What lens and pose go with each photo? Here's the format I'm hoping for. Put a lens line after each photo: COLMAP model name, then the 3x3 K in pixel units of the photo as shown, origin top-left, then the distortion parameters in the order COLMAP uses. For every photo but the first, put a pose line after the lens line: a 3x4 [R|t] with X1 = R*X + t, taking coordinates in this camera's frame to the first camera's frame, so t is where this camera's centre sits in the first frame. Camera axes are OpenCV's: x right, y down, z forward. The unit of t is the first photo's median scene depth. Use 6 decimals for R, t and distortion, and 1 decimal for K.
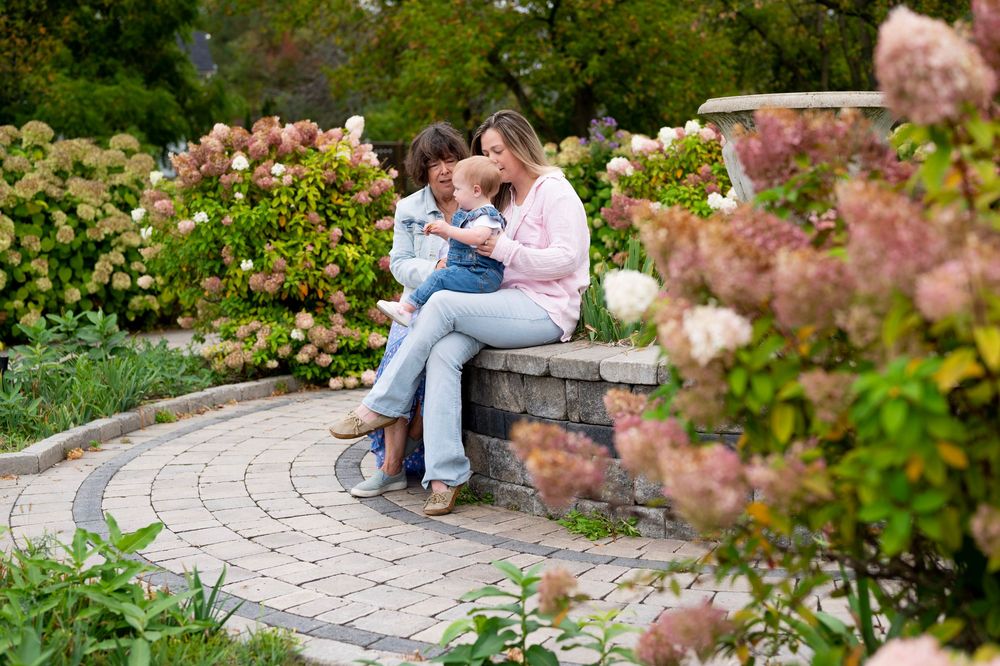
lens RADIAL K [[1494.3, 0, 500.0], [0, 1494.3, 333.0], [0, 0, 1]] dist [-0.015488, -0.037100]
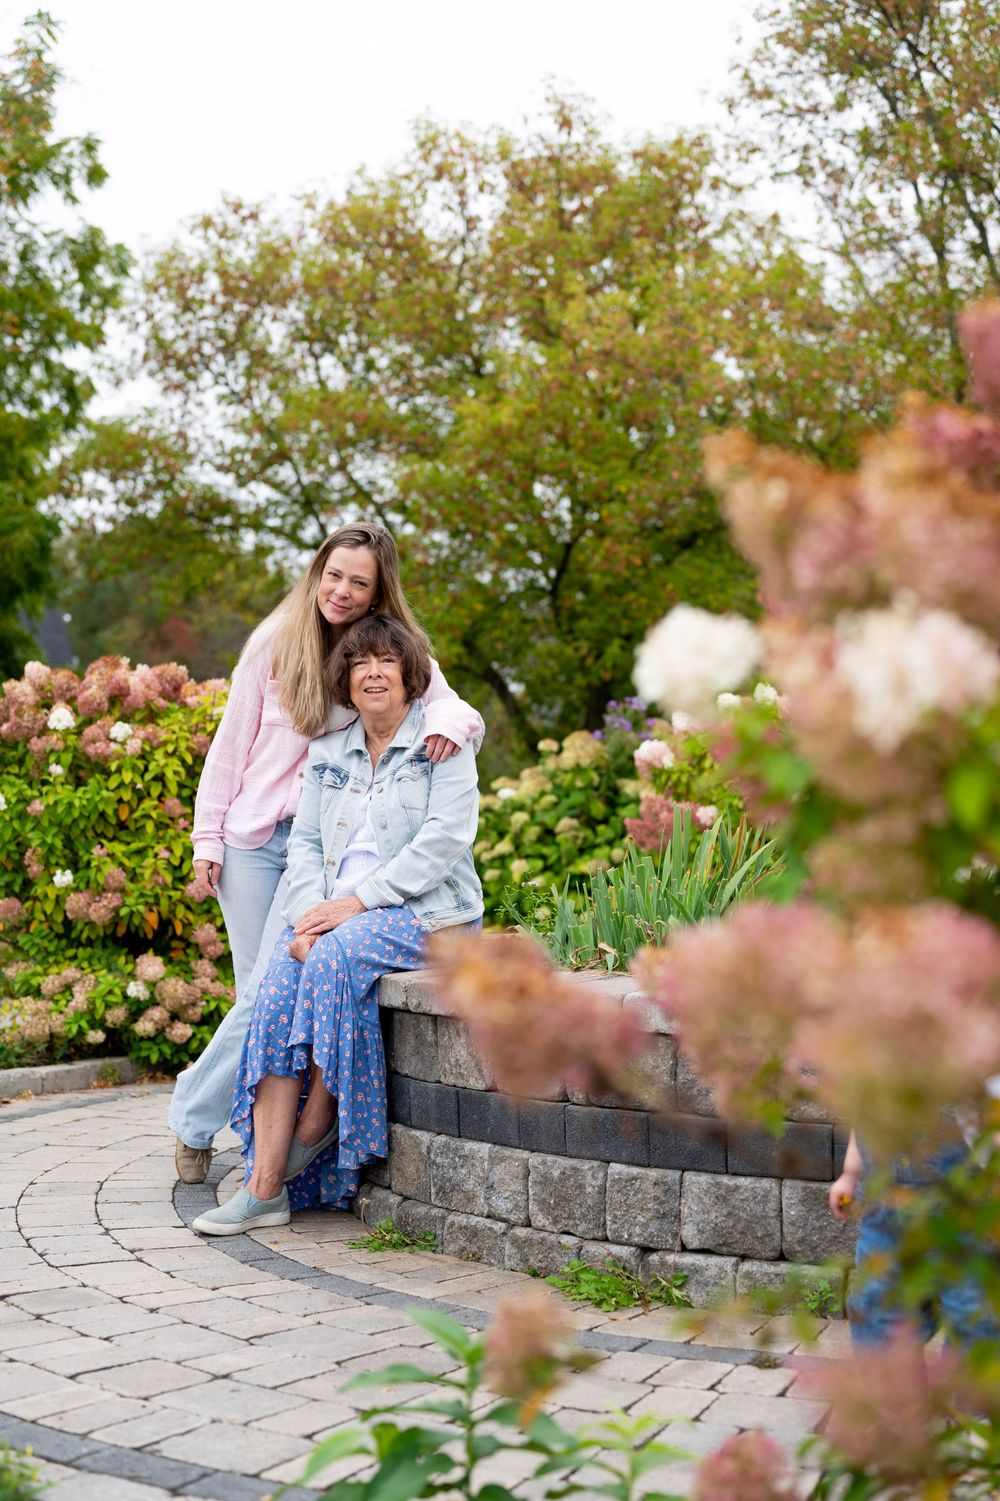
lens RADIAL K [[2101.2, 0, 500.0], [0, 2101.2, 750.5], [0, 0, 1]] dist [-0.023122, -0.026172]
pose [[0.999737, 0.021301, 0.008532, 0.006255], [-0.019797, 0.988690, -0.148664, 0.029129], [-0.011603, 0.148456, 0.988851, 0.112488]]
